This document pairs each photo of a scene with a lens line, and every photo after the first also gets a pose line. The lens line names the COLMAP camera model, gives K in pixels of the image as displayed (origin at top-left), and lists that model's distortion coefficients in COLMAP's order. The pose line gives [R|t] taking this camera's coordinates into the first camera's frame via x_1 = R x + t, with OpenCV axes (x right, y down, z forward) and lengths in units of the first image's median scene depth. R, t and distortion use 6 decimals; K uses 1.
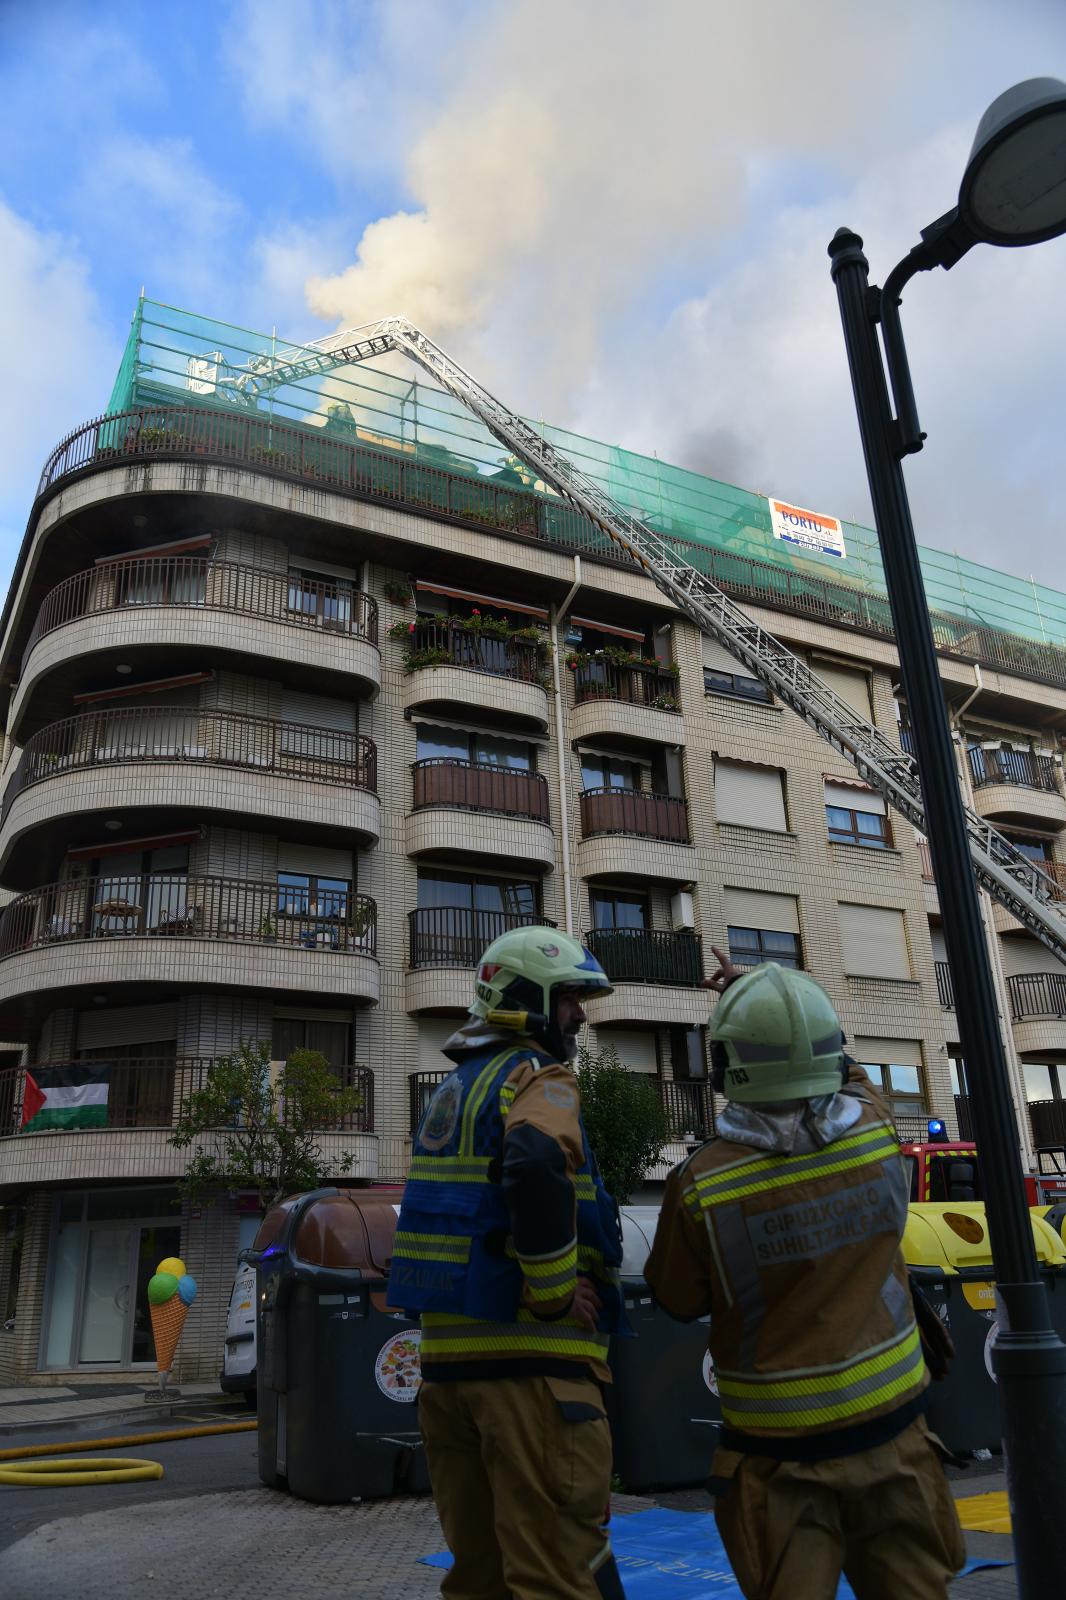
lens RADIAL K [[1274.8, 0, 554.0], [0, 1274.8, 801.2], [0, 0, 1]] dist [-0.058109, 0.004697]
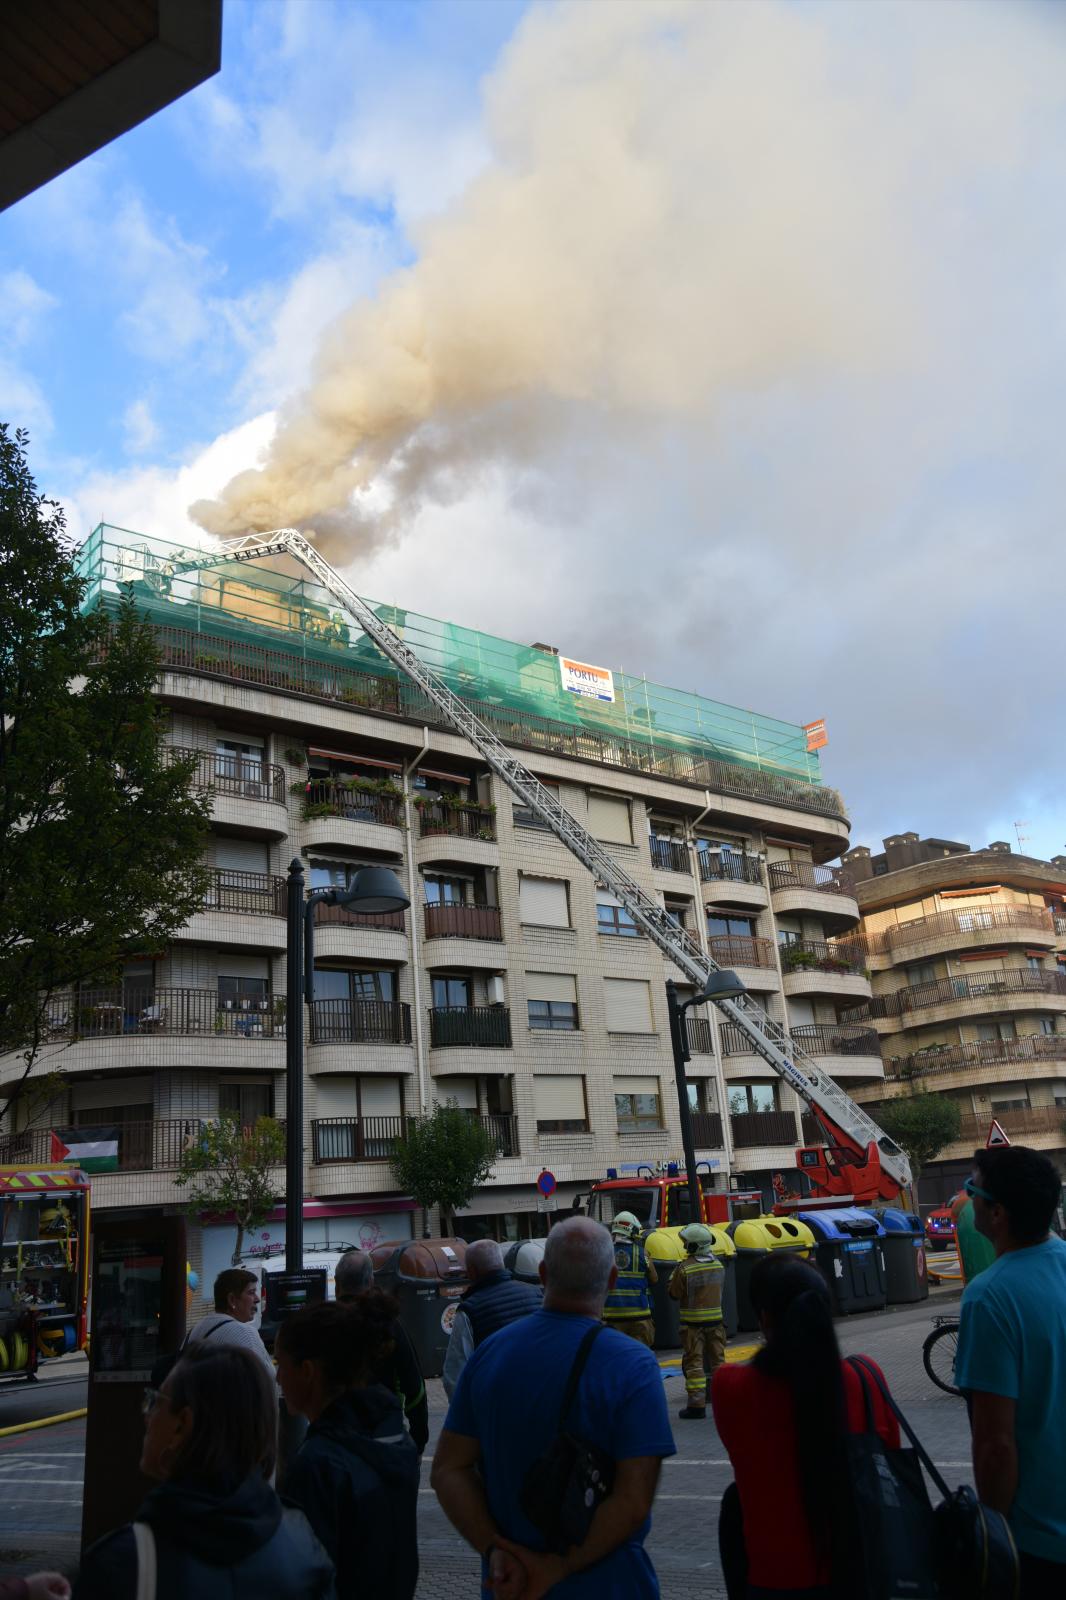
lens RADIAL K [[1274.8, 0, 554.0], [0, 1274.8, 801.2], [0, 0, 1]] dist [-0.058109, 0.004697]
pose [[0.978615, 0.026746, 0.203953, -0.122828], [-0.033983, 0.998908, 0.032067, -0.162547], [-0.202873, -0.038312, 0.978455, -0.354457]]
